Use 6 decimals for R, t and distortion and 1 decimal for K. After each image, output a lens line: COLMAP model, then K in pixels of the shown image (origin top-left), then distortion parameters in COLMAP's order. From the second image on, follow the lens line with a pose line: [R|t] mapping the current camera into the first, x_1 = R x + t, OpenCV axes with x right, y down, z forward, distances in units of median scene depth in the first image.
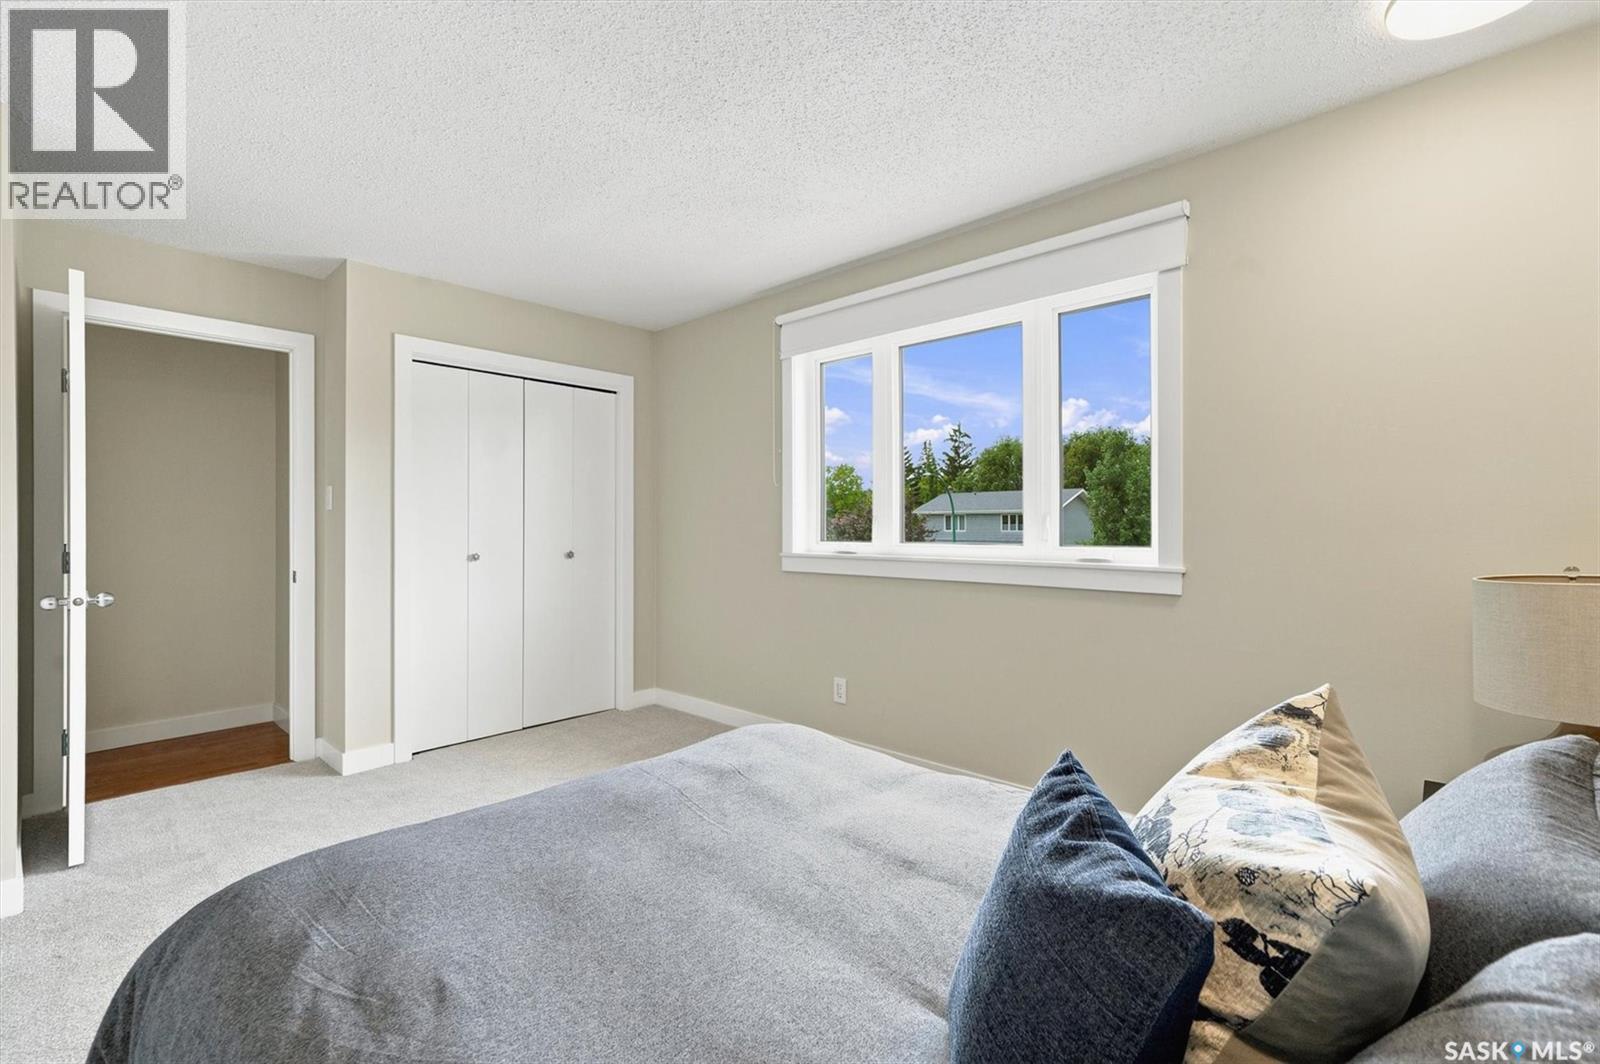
lens RADIAL K [[699.7, 0, 797.3], [0, 699.7, 523.4], [0, 0, 1]] dist [0.001366, 0.000038]
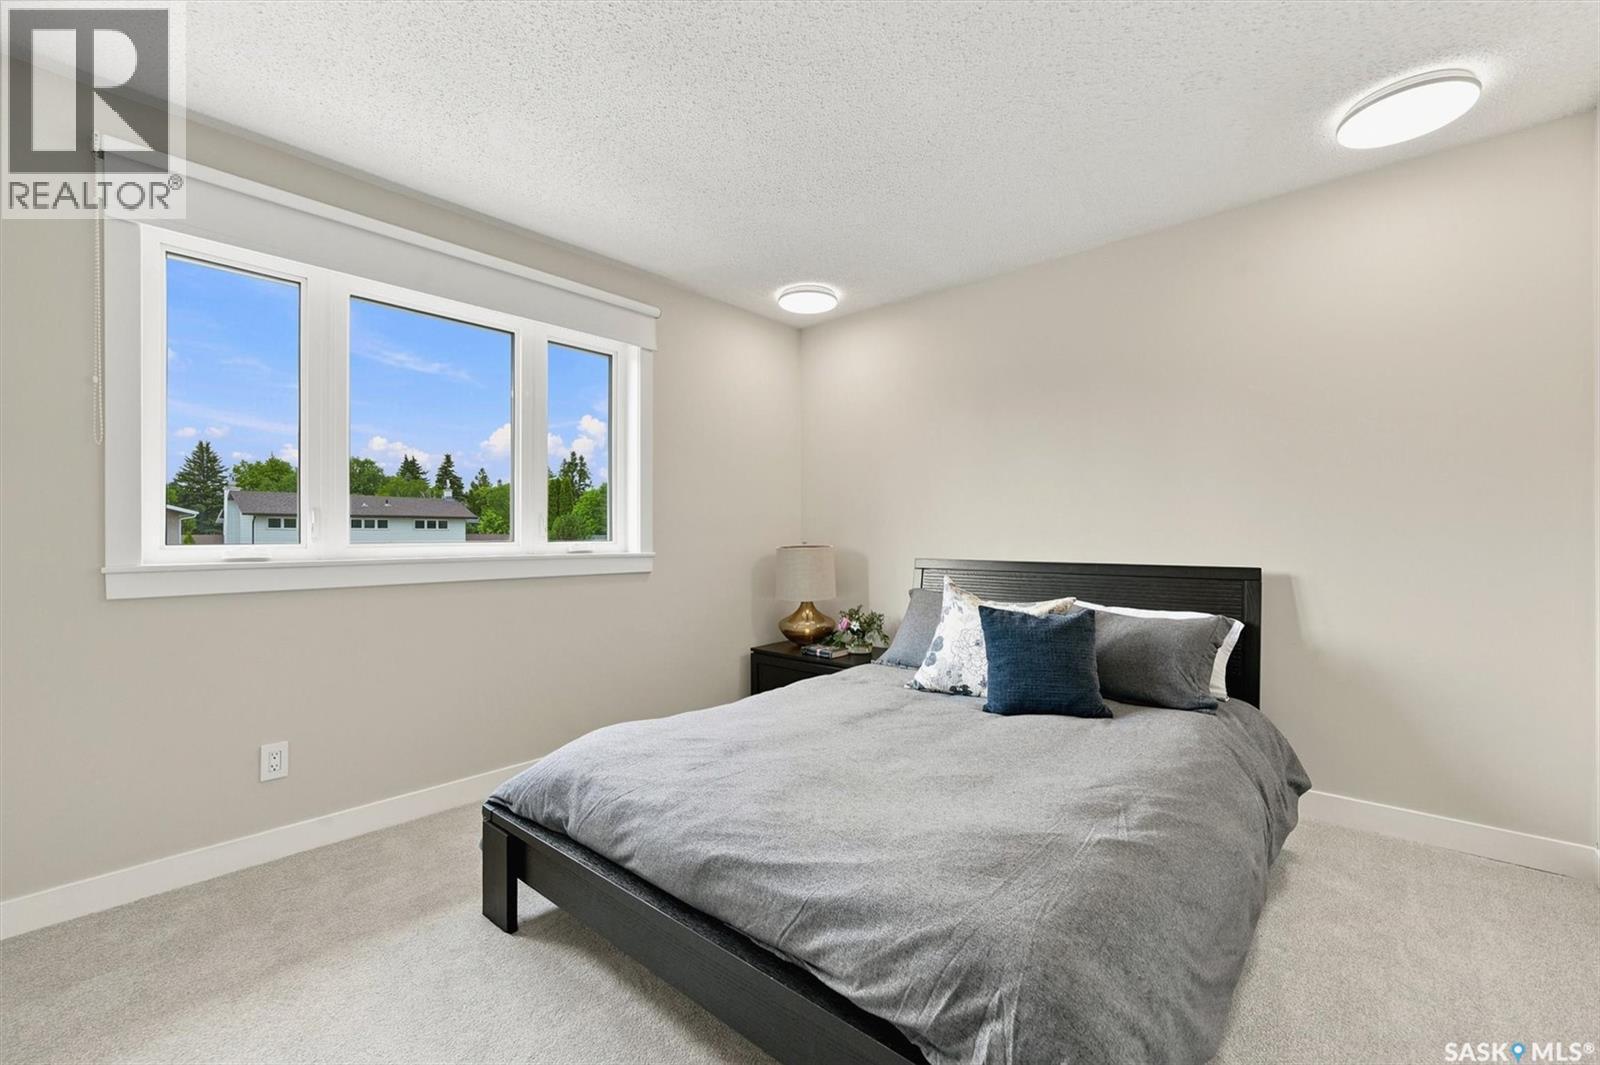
lens RADIAL K [[663.4, 0, 798.2], [0, 663.4, 531.2], [0, 0, 1]] dist [0.000876, 0.000139]
pose [[-0.024314, 0.008285, 0.999670, -0.848579], [0.000753, 0.999966, -0.008269, 0.028544], [-0.999704, 0.000552, -0.024319, 0.713590]]
